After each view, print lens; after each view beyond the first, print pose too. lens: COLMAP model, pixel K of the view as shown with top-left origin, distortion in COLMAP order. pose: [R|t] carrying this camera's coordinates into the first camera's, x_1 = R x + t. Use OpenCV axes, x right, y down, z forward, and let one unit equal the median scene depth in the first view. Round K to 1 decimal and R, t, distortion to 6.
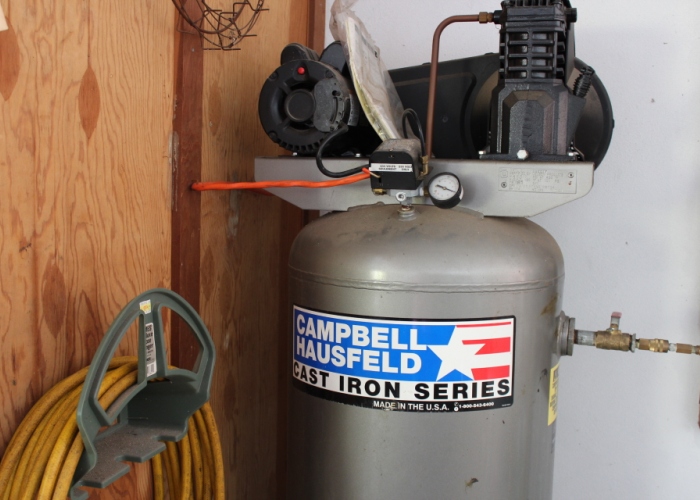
lens RADIAL K [[849.7, 0, 347.0], [0, 849.7, 252.7], [0, 0, 1]] dist [-0.075796, 0.000000]
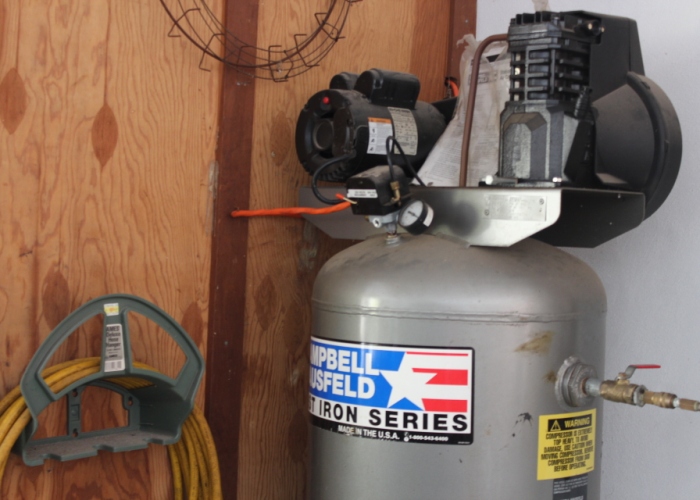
lens RADIAL K [[1345.0, 0, 370.0], [0, 1345.0, 238.3], [0, 0, 1]] dist [0.031163, 0.000000]
pose [[0.879165, 0.015630, -0.476261, 0.817817], [-0.062247, 0.994665, -0.082264, 0.084119], [0.472434, 0.101970, 0.875447, -0.394455]]
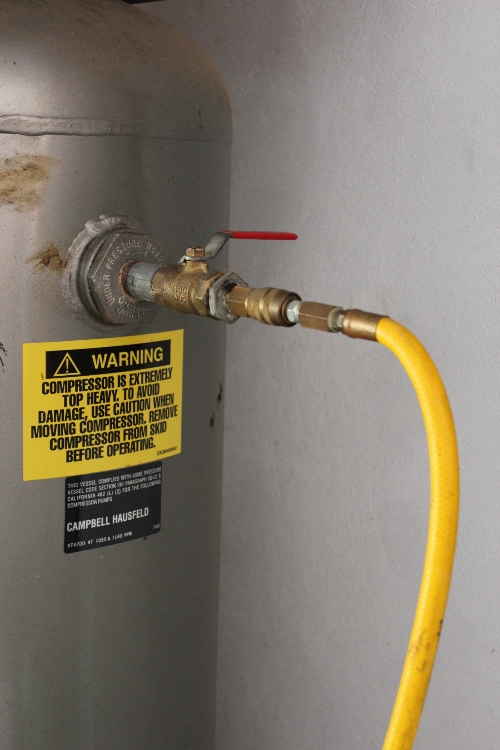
lens RADIAL K [[1235.0, 0, 247.4], [0, 1235.0, 368.6], [0, 0, 1]] dist [0.005792, 0.000000]
pose [[0.863975, 0.086613, -0.496030, 0.678575], [-0.061990, 0.995897, 0.065923, 0.110625], [0.499704, -0.026207, 0.865799, 0.569032]]
